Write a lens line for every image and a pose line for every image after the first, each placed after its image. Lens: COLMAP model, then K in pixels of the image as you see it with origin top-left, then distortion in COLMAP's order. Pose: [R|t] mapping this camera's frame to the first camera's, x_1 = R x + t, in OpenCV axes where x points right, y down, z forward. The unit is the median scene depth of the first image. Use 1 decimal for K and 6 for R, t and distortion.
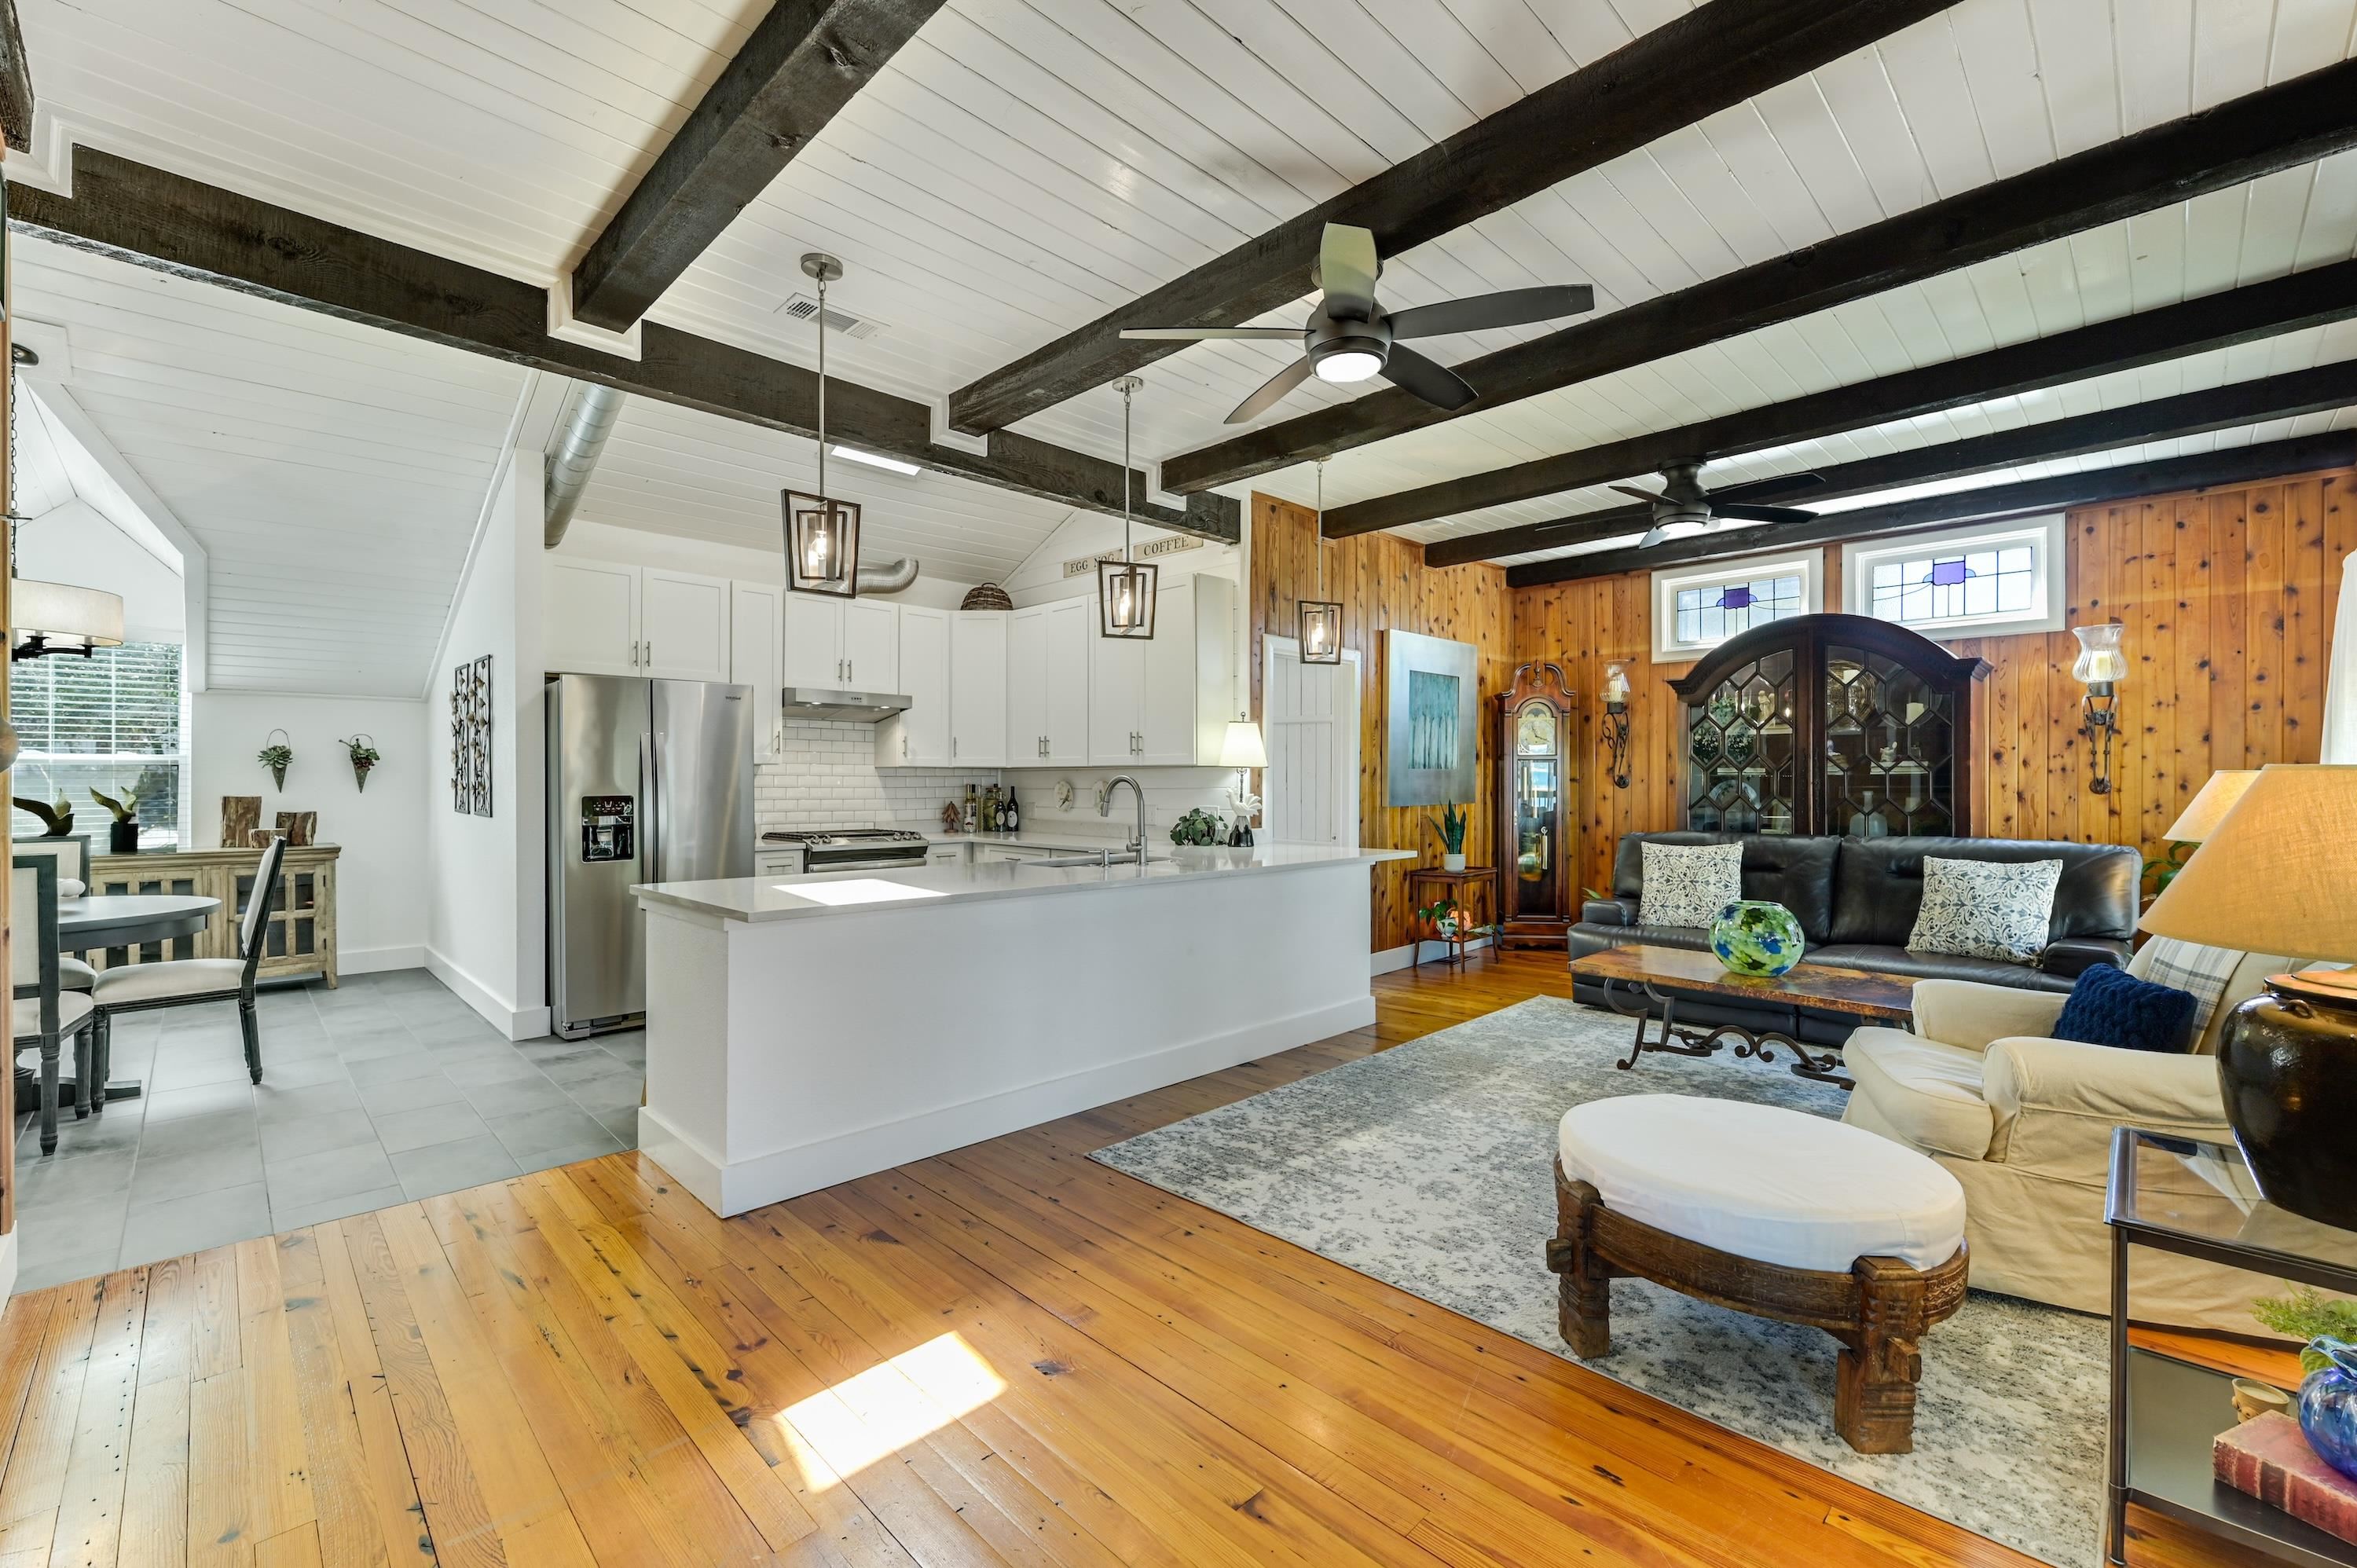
lens RADIAL K [[984.8, 0, 1163.7], [0, 984.8, 780.2], [0, 0, 1]] dist [-0.000381, -0.000146]
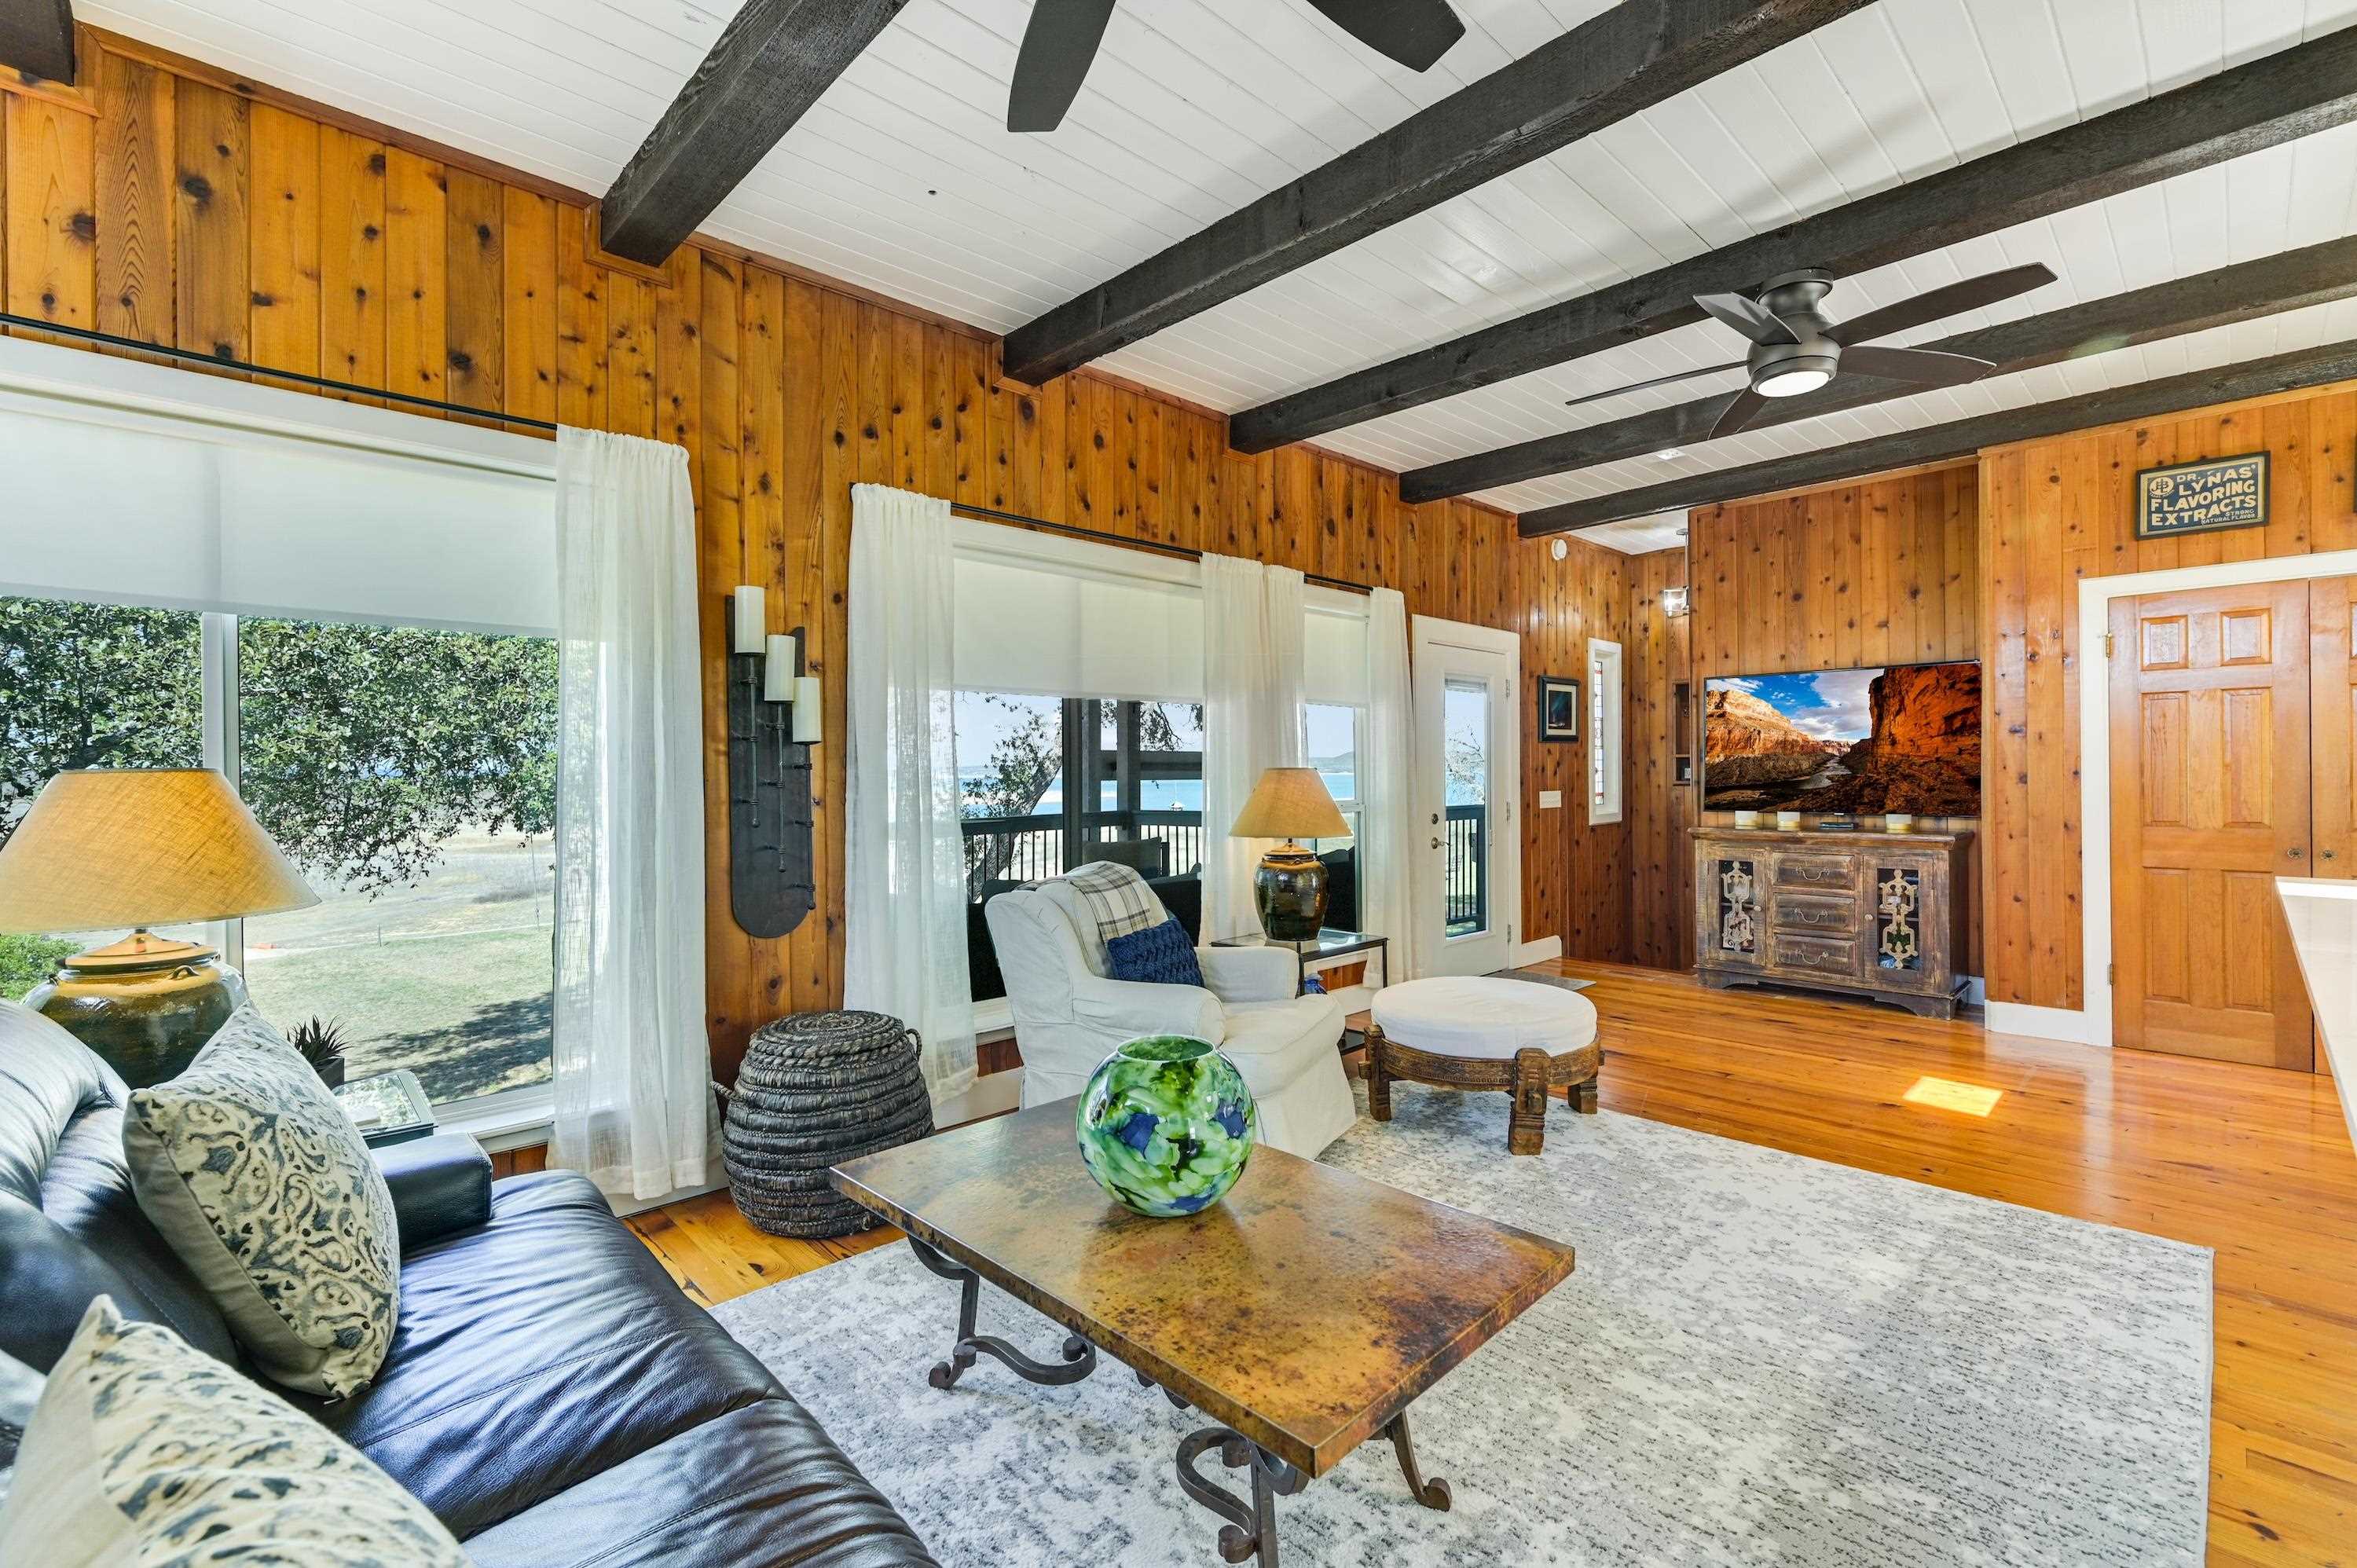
lens RADIAL K [[1020.7, 0, 1174.3], [0, 1020.7, 777.1], [0, 0, 1]] dist [-0.001510, -0.000128]
pose [[-0.999896, 0.010709, 0.009652, 0.502399], [0.010719, 0.999942, 0.000923, 0.000283], [-0.009642, 0.001026, -0.999953, 1.254867]]
